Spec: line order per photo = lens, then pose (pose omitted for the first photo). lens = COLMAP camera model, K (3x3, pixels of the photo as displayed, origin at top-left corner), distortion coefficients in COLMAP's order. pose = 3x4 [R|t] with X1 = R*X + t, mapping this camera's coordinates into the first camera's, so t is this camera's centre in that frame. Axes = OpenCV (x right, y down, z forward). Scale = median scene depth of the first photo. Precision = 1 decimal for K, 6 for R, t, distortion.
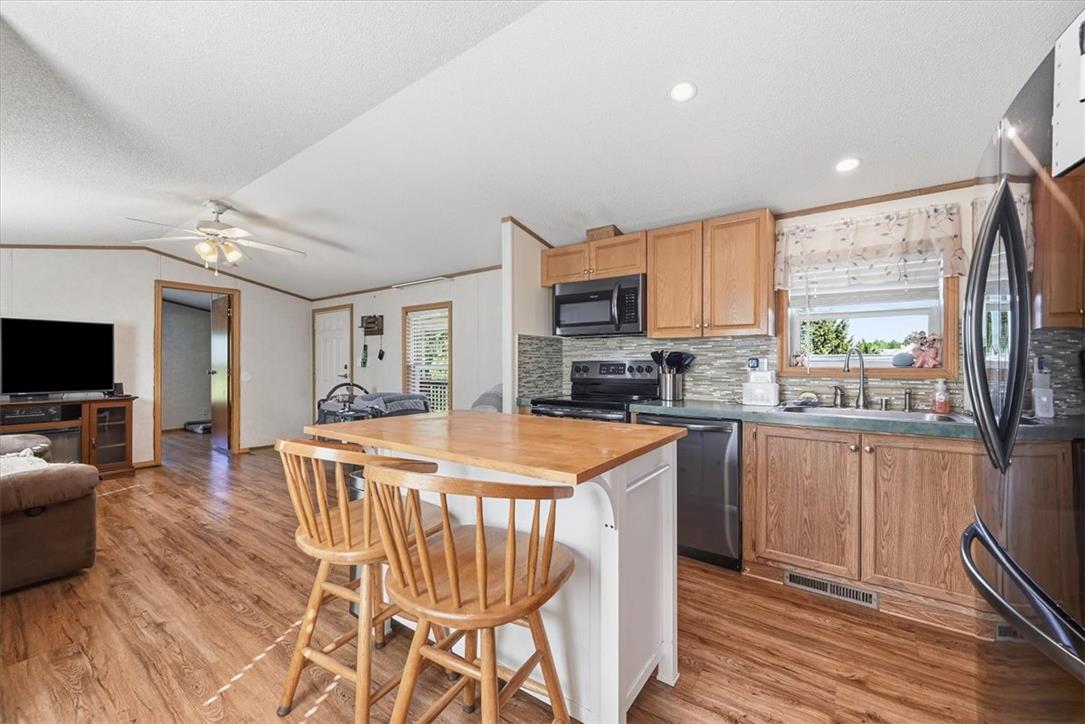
lens RADIAL K [[427.7, 0, 544.4], [0, 427.7, 366.7], [0, 0, 1]] dist [0.000152, 0.000418]
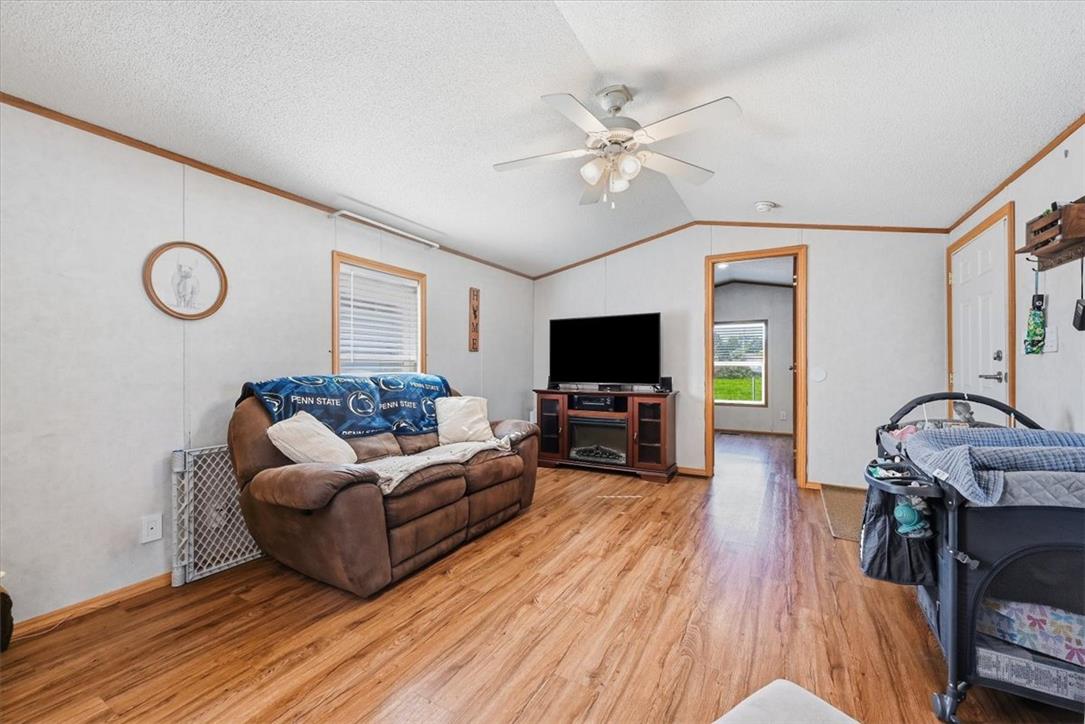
lens RADIAL K [[427.7, 0, 544.4], [0, 427.7, 366.7], [0, 0, 1]] dist [0.000152, 0.000418]
pose [[0.110351, 0.001545, -0.993891, -0.142590], [-0.004696, 0.999988, 0.001033, 0.020485], [0.993882, 0.004553, 0.110357, 0.799023]]
